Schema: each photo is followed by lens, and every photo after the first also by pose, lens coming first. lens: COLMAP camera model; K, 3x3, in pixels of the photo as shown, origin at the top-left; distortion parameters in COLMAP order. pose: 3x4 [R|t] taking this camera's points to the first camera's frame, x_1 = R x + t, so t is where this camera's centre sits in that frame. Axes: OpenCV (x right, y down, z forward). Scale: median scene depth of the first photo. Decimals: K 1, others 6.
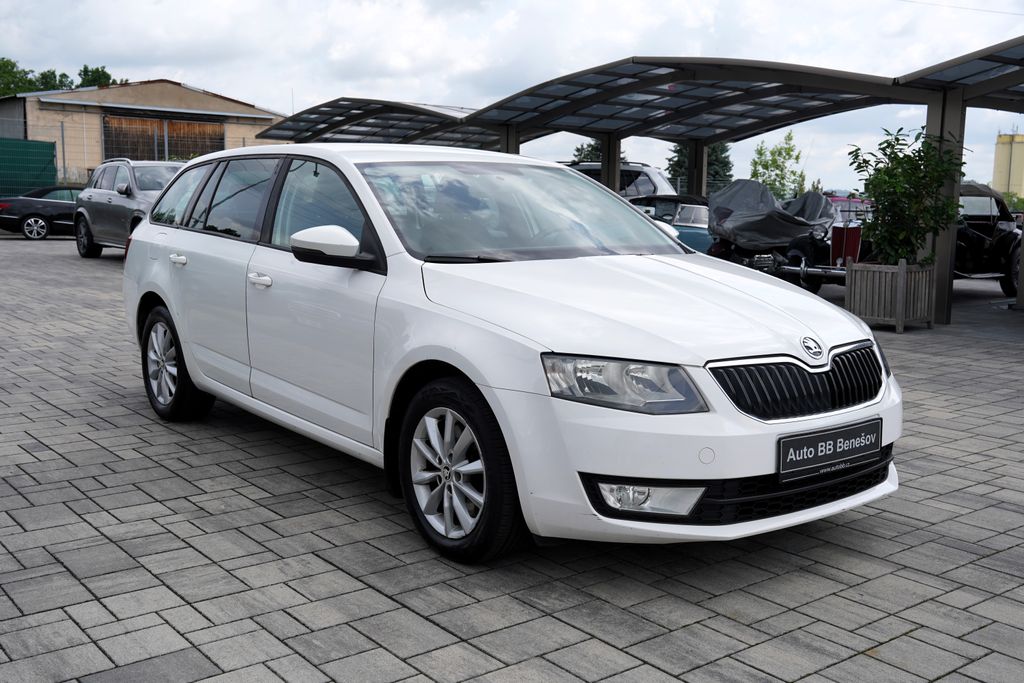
lens RADIAL K [[1035.5, 0, 512.0], [0, 1035.5, 341.5], [0, 0, 1]] dist [0.025866, 0.018834]
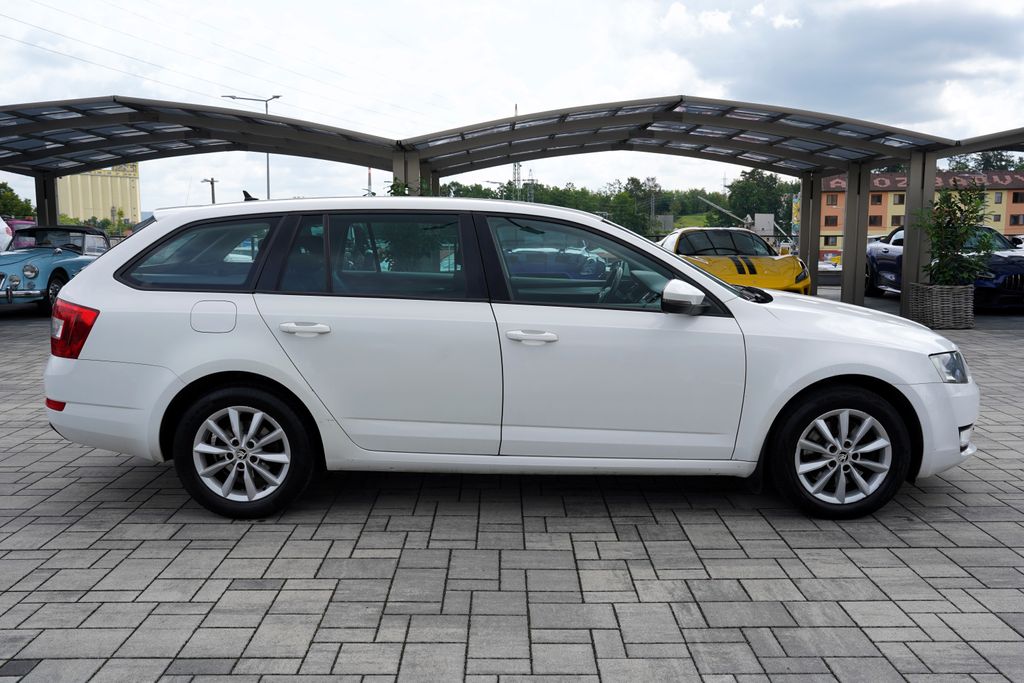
lens RADIAL K [[871.9, 0, 512.0], [0, 871.9, 341.5], [0, 0, 1]] dist [-0.088311, 0.138449]
pose [[0.615706, -0.124023, 0.778155, -1.187974], [0.111417, 0.991317, 0.069840, -0.149124], [-0.780059, 0.043699, 0.624178, 0.633374]]
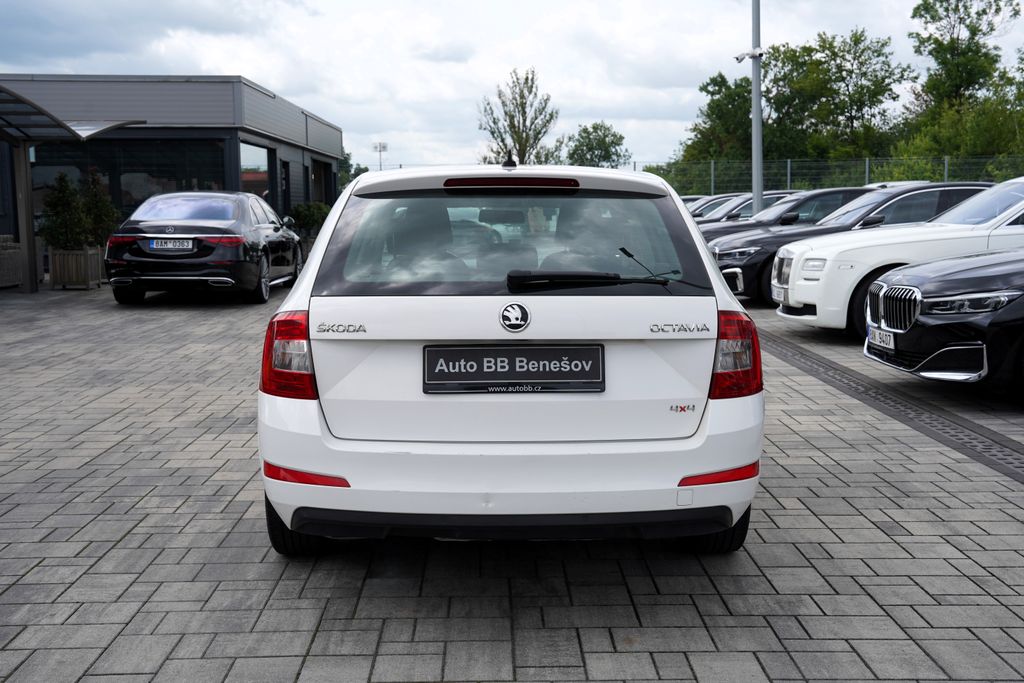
lens RADIAL K [[1185.2, 0, 512.0], [0, 1185.2, 341.5], [0, 0, 1]] dist [0.019442, 0.253055]
pose [[-0.796457, -0.079932, 0.599389, -1.132814], [0.070825, 0.972072, 0.223742, -0.415554], [-0.600533, 0.220653, -0.768552, 2.752898]]
